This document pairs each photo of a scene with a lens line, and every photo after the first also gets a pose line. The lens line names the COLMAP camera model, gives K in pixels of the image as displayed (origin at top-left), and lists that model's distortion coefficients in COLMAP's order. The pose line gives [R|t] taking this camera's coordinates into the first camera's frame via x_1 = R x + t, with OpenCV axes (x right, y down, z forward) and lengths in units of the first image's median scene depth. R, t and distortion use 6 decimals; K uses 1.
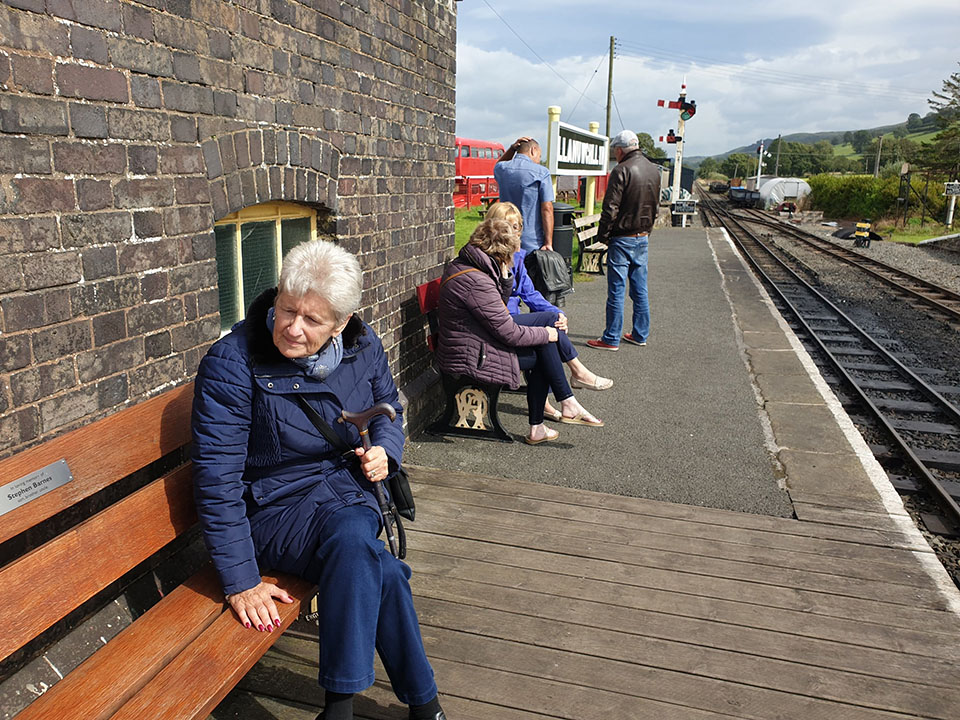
lens RADIAL K [[781.6, 0, 480.0], [0, 781.6, 360.0], [0, 0, 1]] dist [0.032360, -0.054117]
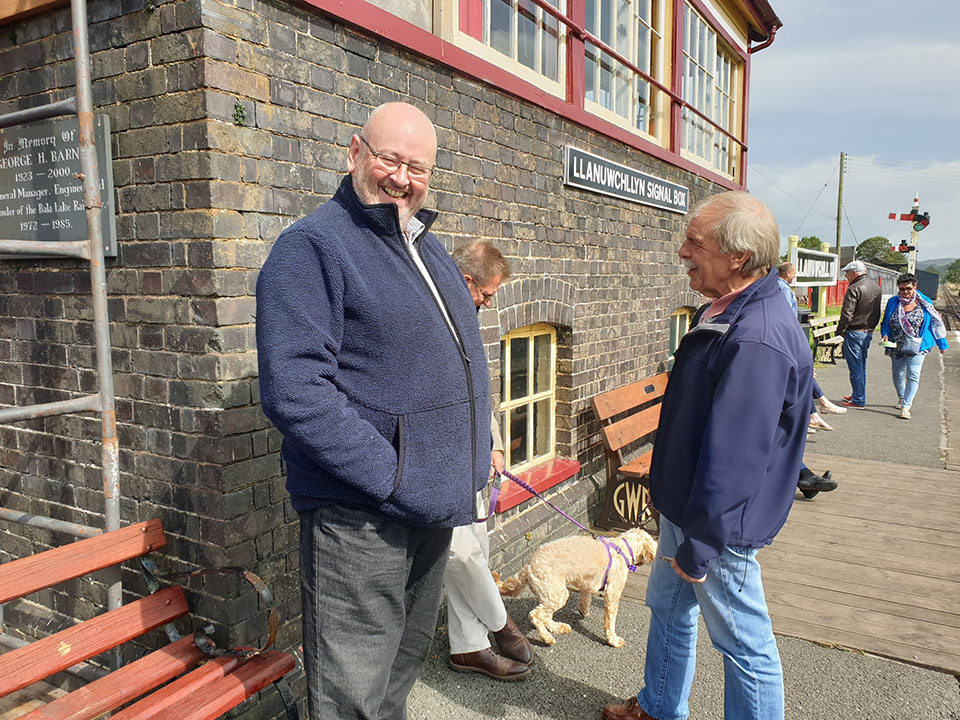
lens RADIAL K [[781.6, 0, 480.0], [0, 781.6, 360.0], [0, 0, 1]] dist [0.032360, -0.054117]
pose [[0.963503, 0.012193, -0.267420, -0.023331], [-0.047887, 0.990699, -0.127366, 0.031430], [0.263380, 0.135524, 0.955125, -0.152202]]
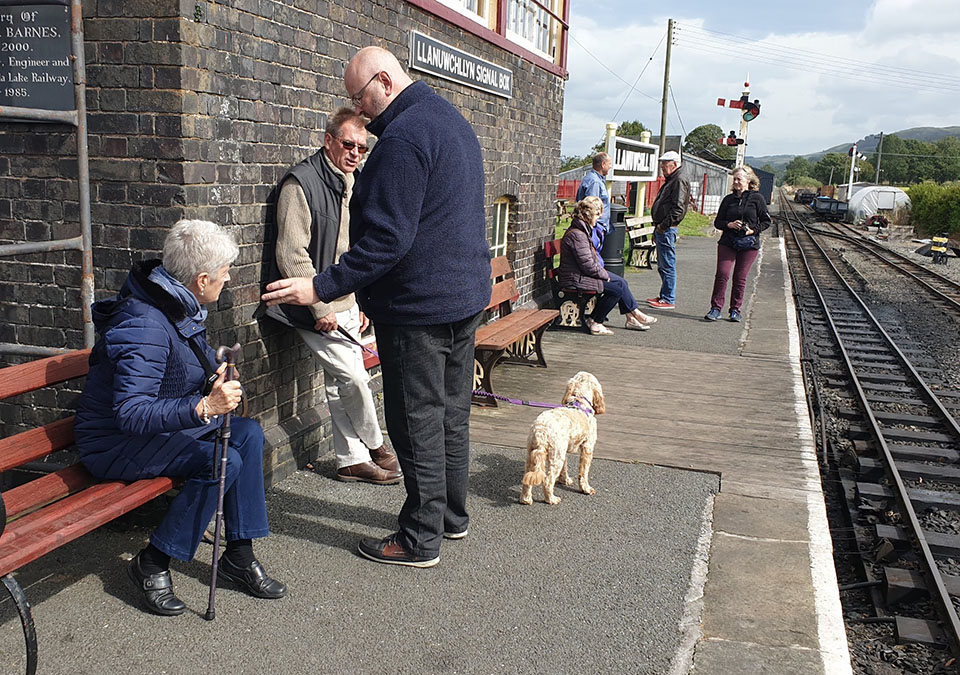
lens RADIAL K [[1035.2, 0, 462.7], [0, 1035.2, 369.1], [0, 0, 1]] dist [0.098283, -0.267531]
pose [[0.999295, 0.025963, -0.027118, -0.030822], [-0.027187, 0.998580, -0.045821, 0.049713], [0.025889, 0.046526, 0.998582, -0.221669]]
